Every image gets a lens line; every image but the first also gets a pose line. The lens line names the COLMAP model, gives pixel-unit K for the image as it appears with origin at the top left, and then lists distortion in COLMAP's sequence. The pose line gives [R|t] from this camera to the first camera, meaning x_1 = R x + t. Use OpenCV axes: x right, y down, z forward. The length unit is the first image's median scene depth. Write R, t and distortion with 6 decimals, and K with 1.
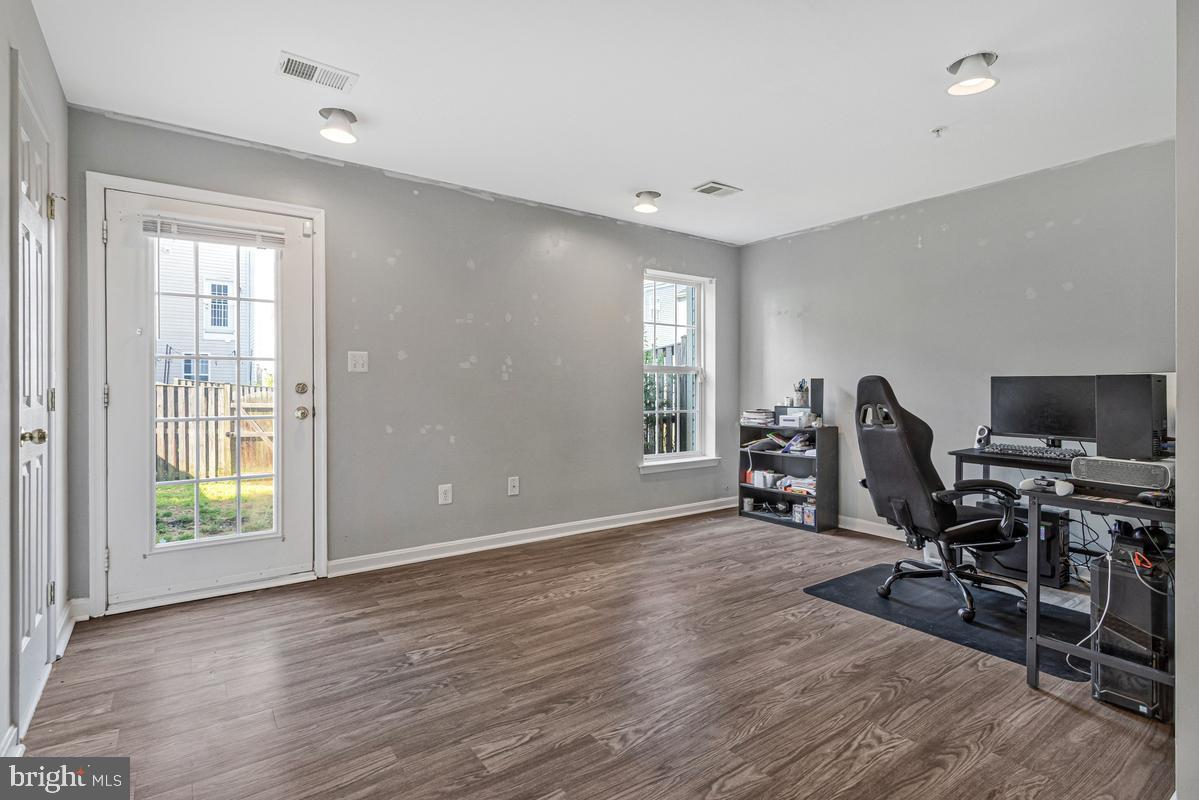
lens RADIAL K [[579.2, 0, 587.2], [0, 579.2, 391.7], [0, 0, 1]] dist [0.006107, 0.000482]
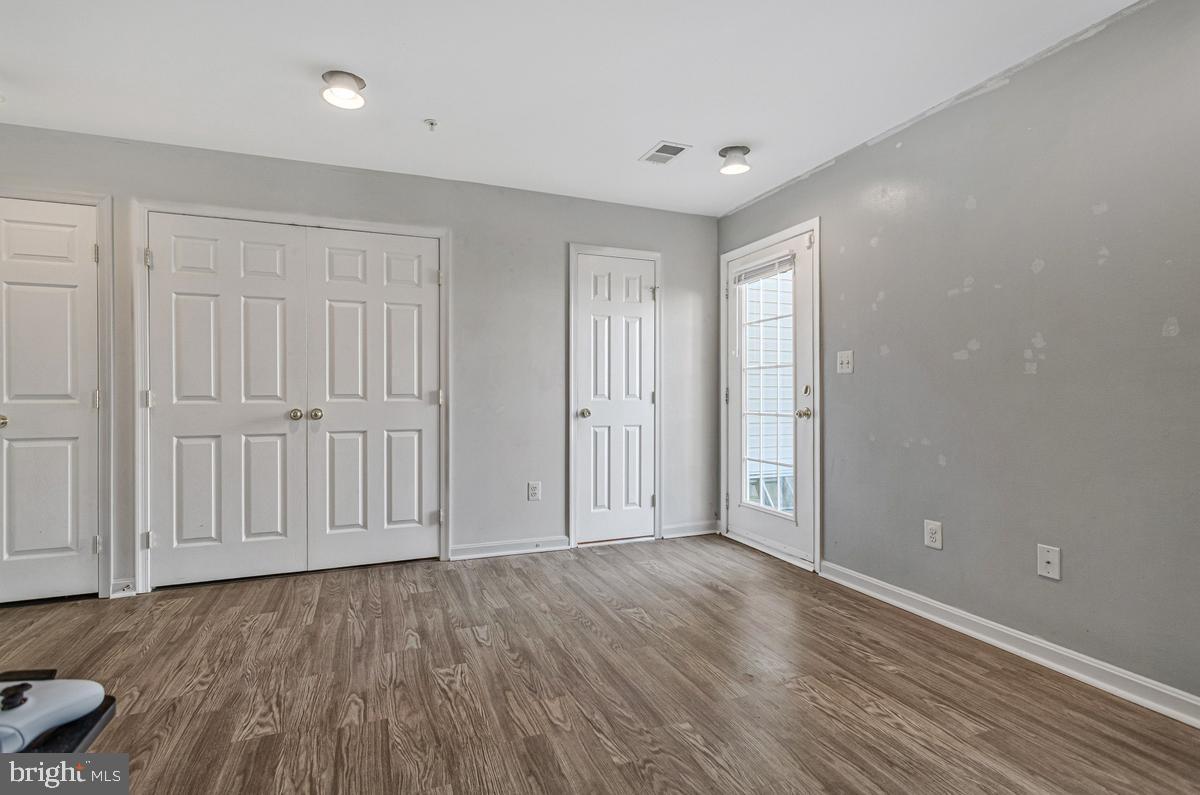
lens RADIAL K [[579.7, 0, 602.1], [0, 579.7, 398.3], [0, 0, 1]] dist [0.006107, 0.000482]
pose [[-0.225564, 0.007947, -0.974196, 0.689658], [-0.004610, 0.999947, 0.009225, 0.000812], [0.974218, 0.006572, -0.225515, 0.928753]]
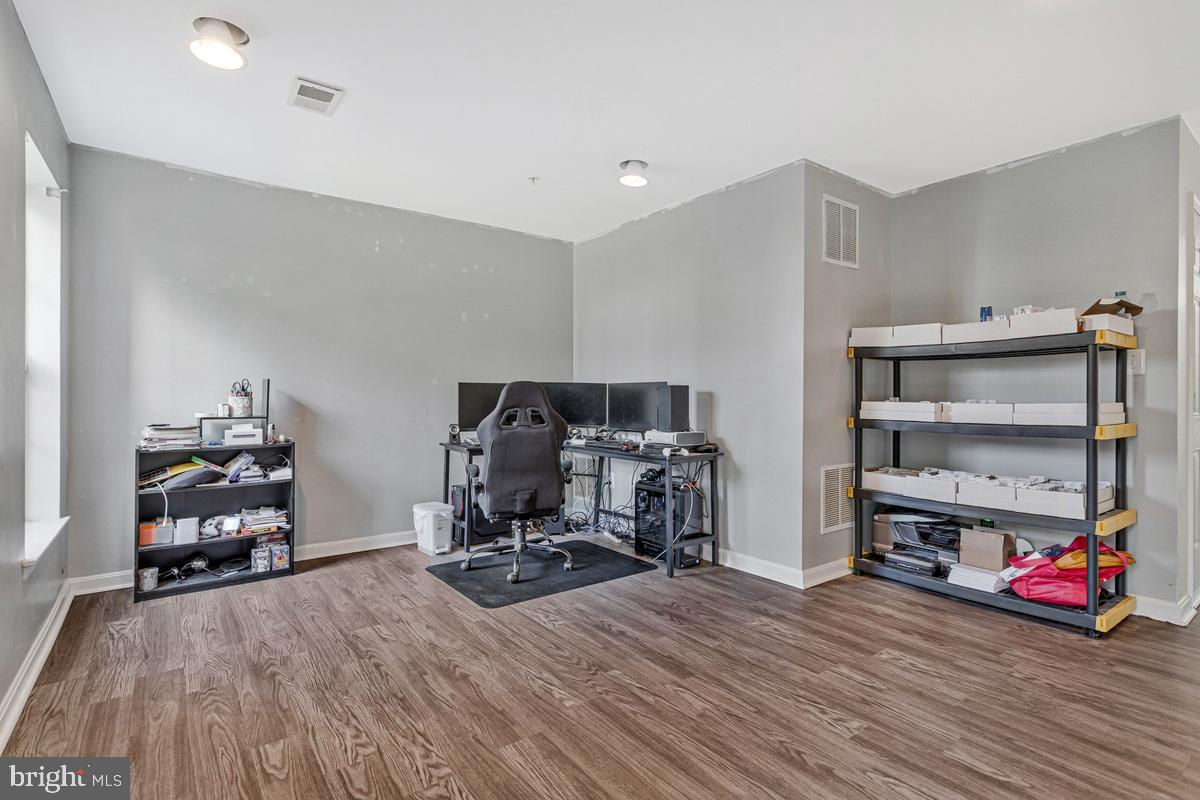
lens RADIAL K [[579.7, 0, 601.2], [0, 579.7, 393.5], [0, 0, 1]] dist [0.006107, 0.000482]
pose [[-0.034645, -0.001136, 0.999399, -0.582567], [0.002271, 0.999997, 0.001215, -0.005234], [-0.999397, 0.002312, -0.034643, 0.864605]]
